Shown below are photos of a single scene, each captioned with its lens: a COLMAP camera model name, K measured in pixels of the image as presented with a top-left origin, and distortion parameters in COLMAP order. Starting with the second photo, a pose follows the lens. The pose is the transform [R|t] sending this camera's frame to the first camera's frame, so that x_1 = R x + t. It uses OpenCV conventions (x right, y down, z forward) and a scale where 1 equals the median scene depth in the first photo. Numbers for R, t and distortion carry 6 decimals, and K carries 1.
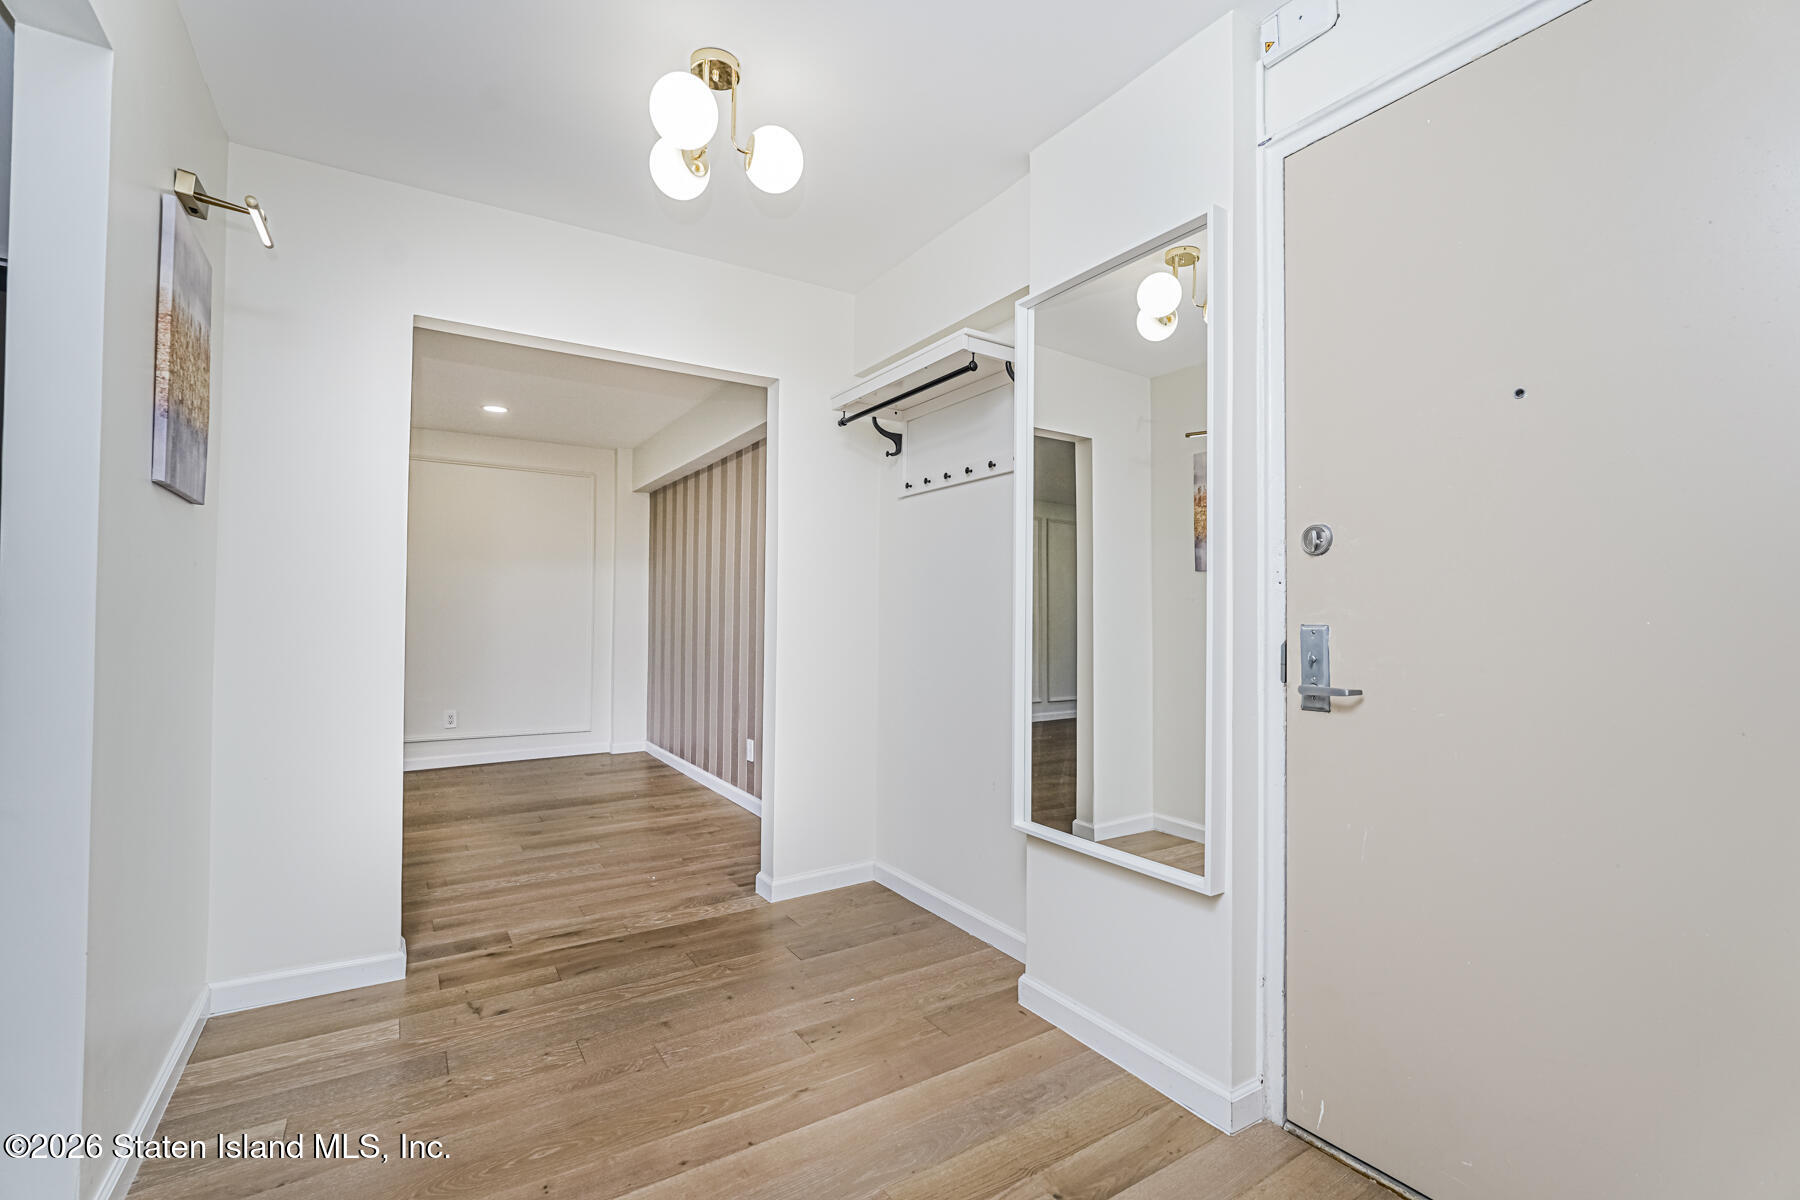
lens RADIAL K [[792.6, 0, 900.8], [0, 792.6, 607.1], [0, 0, 1]] dist [-0.016182, 0.008544]
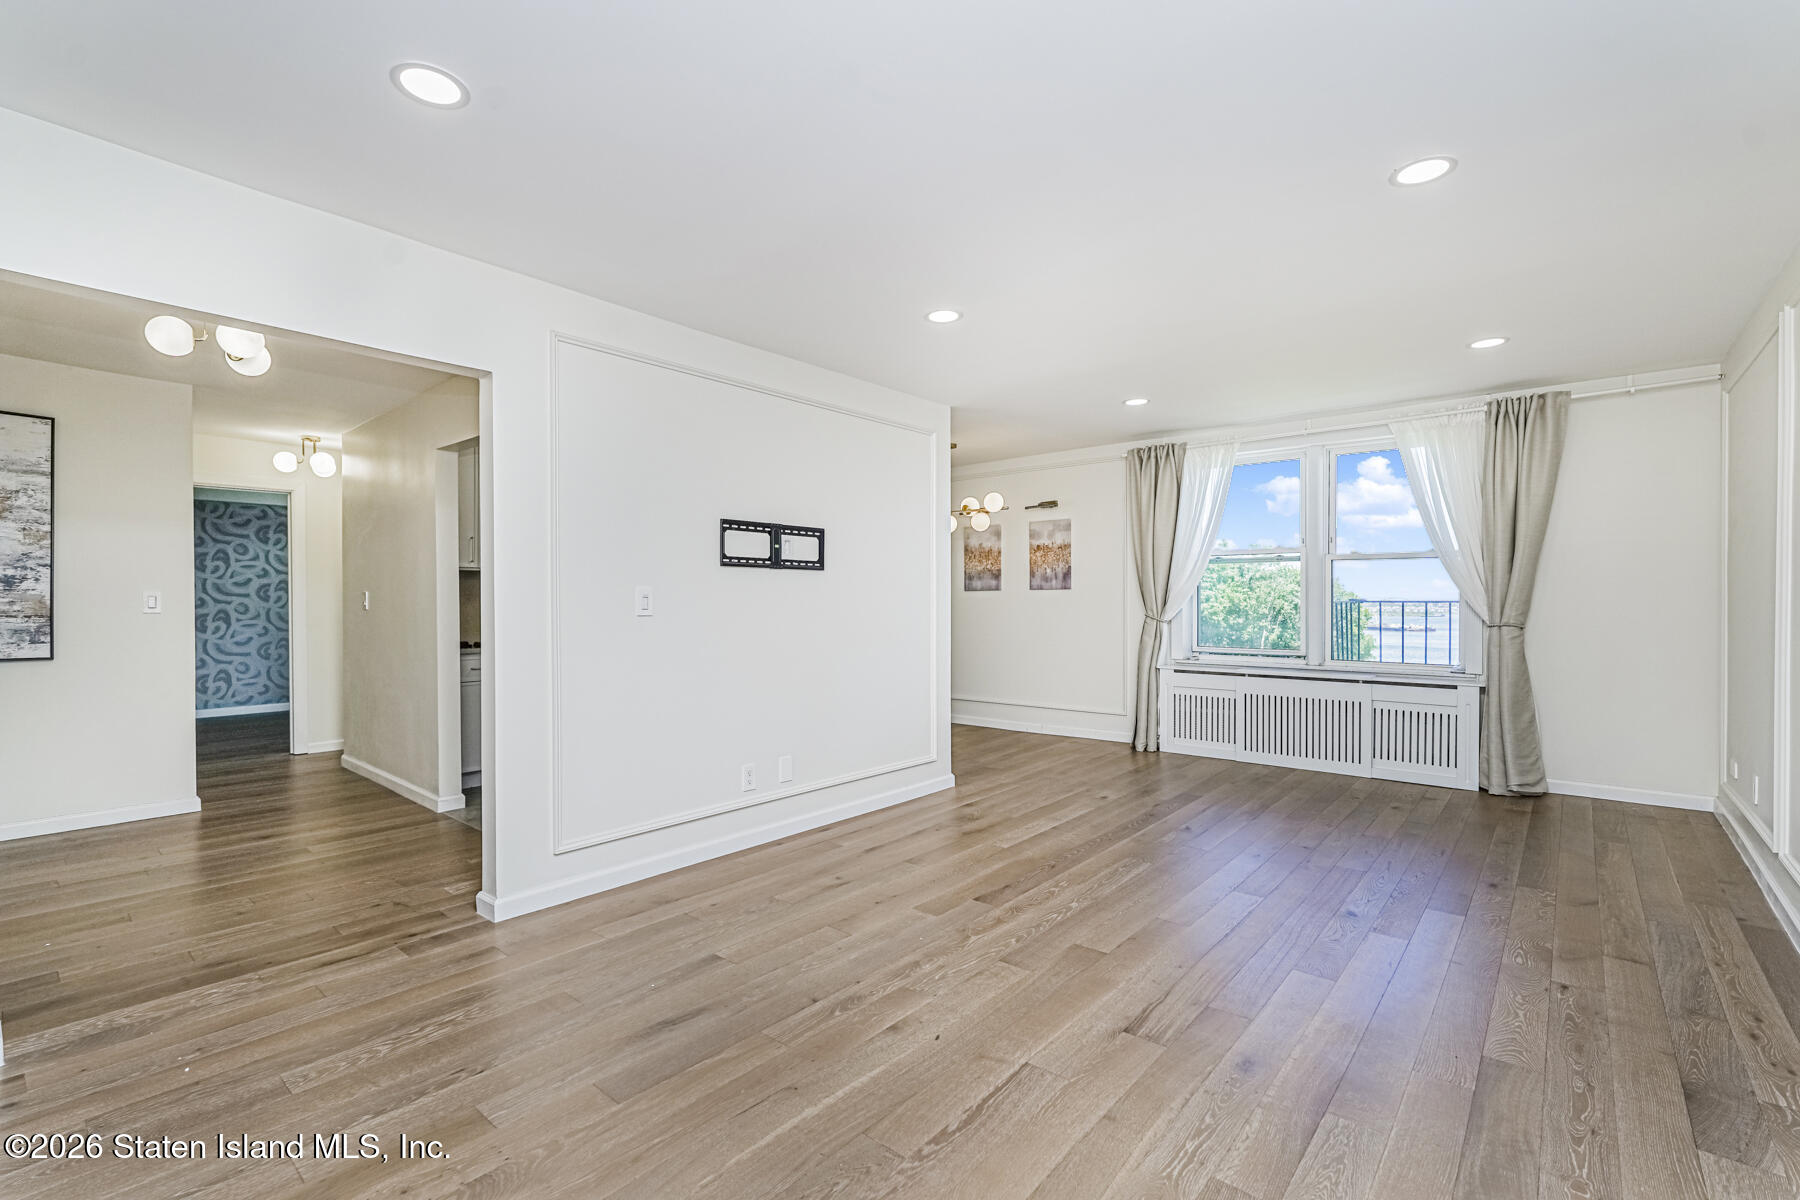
lens RADIAL K [[792.6, 0, 900.8], [0, 792.6, 607.1], [0, 0, 1]] dist [-0.016182, 0.008544]
pose [[-0.958561, 0.003723, -0.284863, -0.824821], [0.006942, 0.999923, -0.010293, 0.001275], [0.284803, -0.011844, -0.958513, 2.153339]]
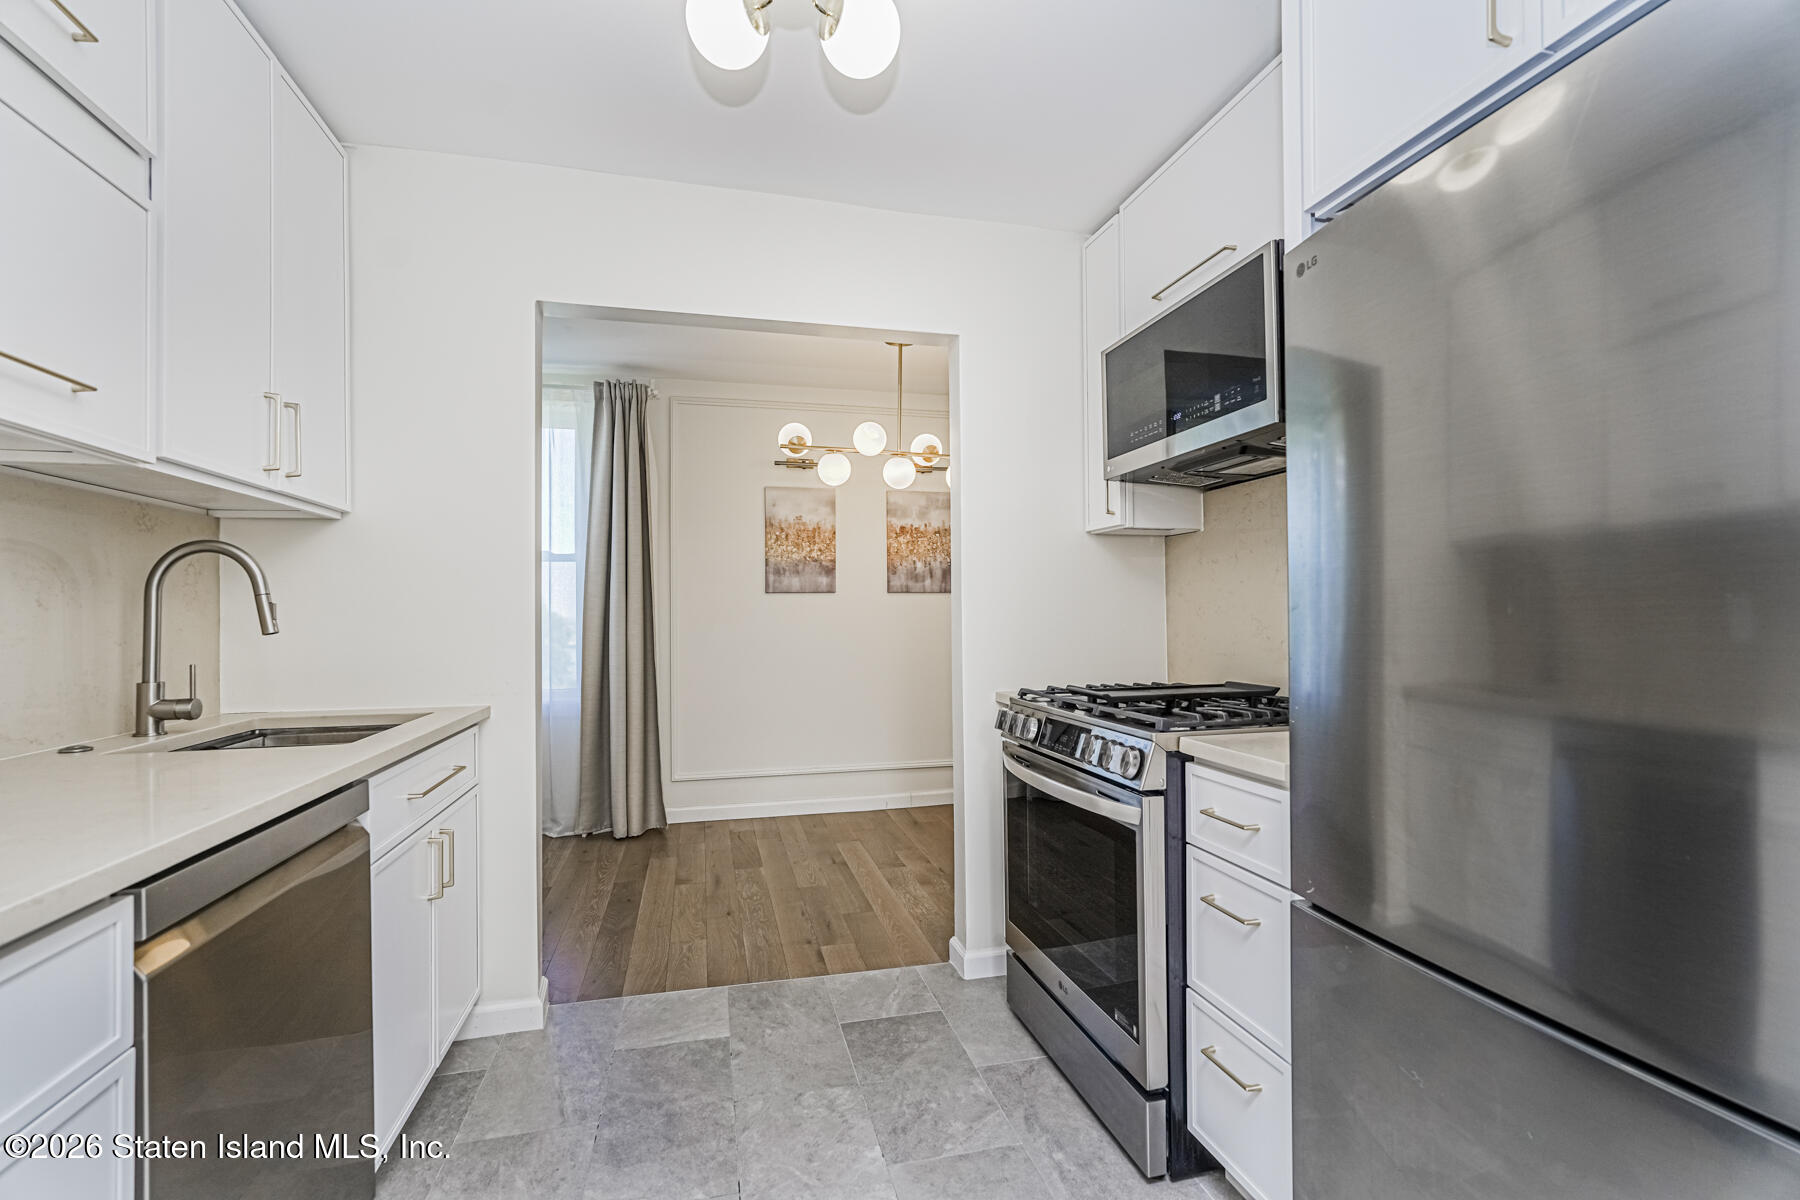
lens RADIAL K [[792.6, 0, 900.8], [0, 792.6, 607.1], [0, 0, 1]] dist [-0.016182, 0.008544]
pose [[-0.318515, -0.012824, -0.947831, -0.347202], [0.021398, 0.999556, -0.020715, -0.011945], [0.947676, -0.026880, -0.318099, 0.349467]]
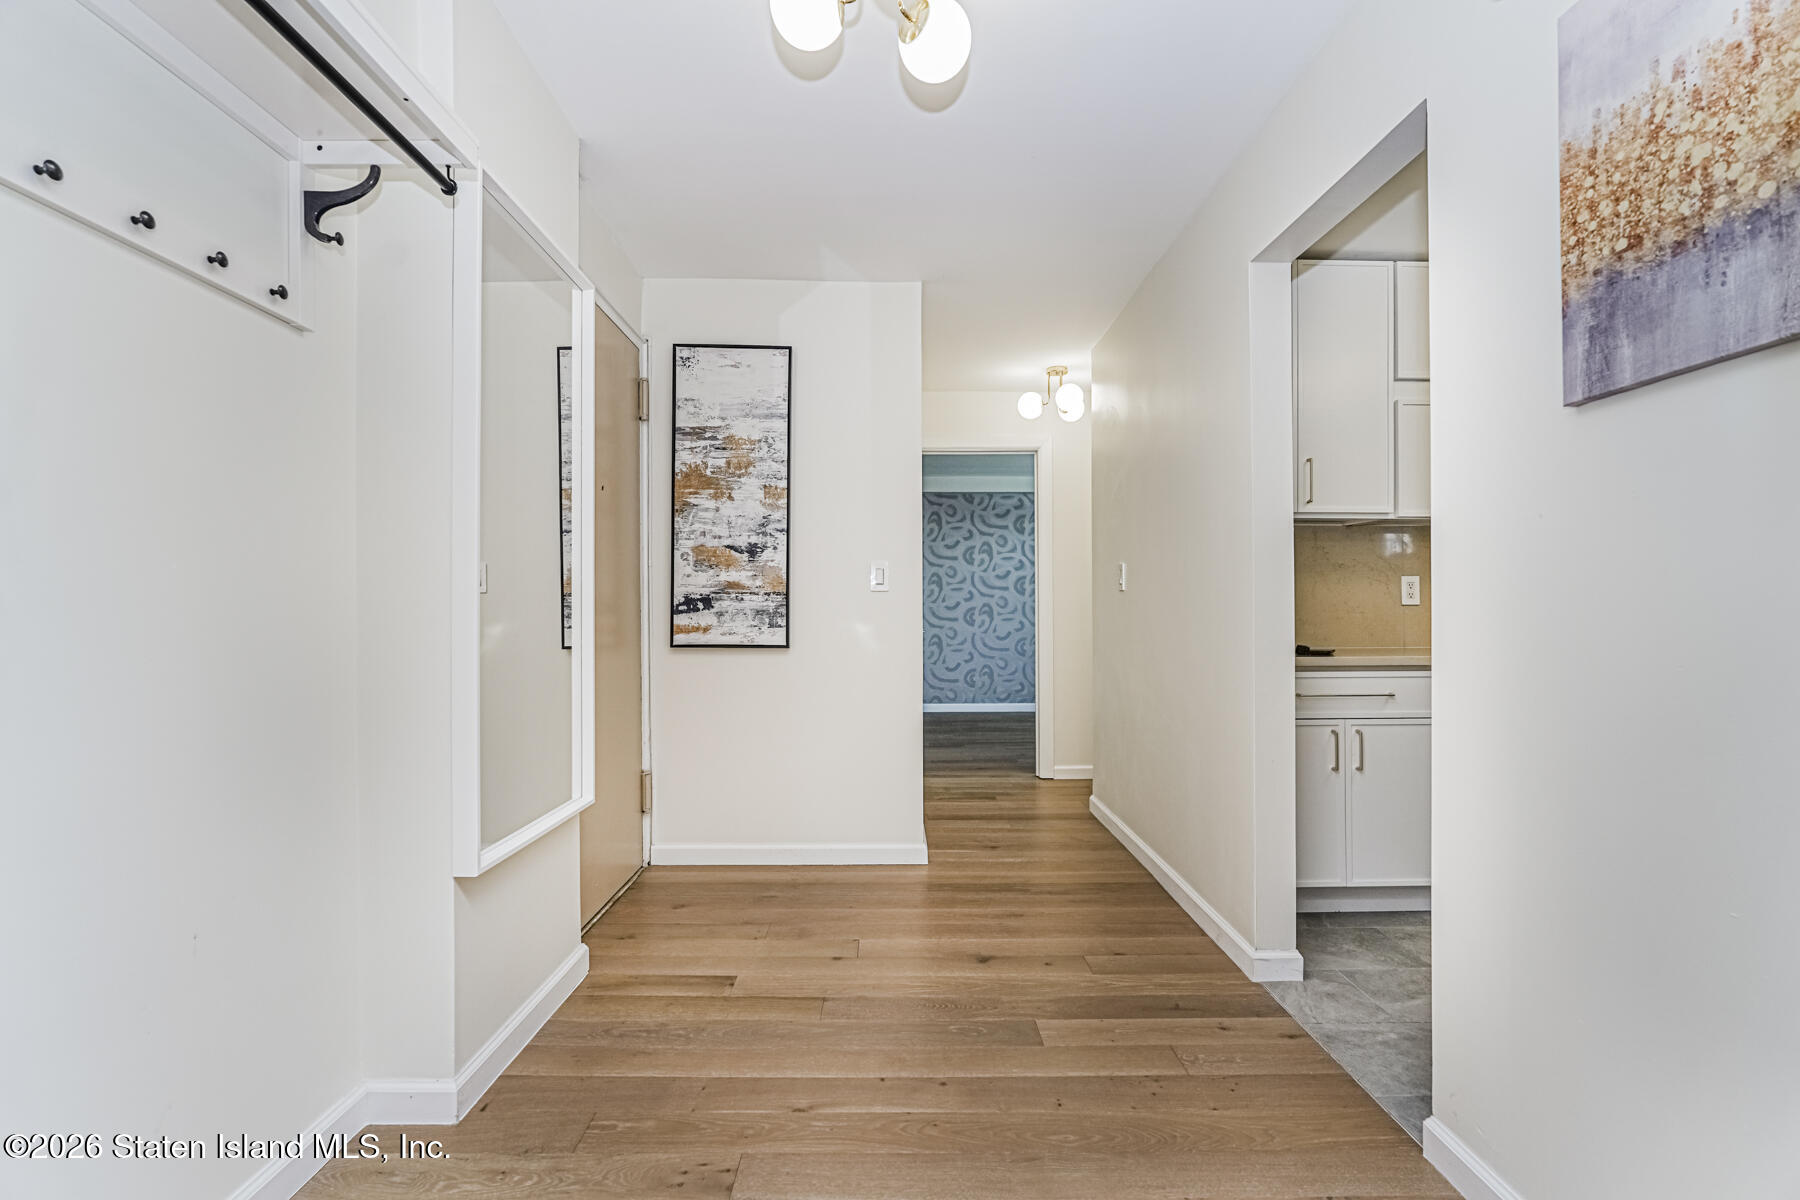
lens RADIAL K [[792.6, 0, 900.8], [0, 792.6, 607.1], [0, 0, 1]] dist [-0.016182, 0.008544]
pose [[-0.847729, 0.002370, 0.530425, -0.485605], [-0.007746, 0.999828, -0.016846, 0.031462], [-0.530374, -0.018390, -0.847565, 1.181012]]
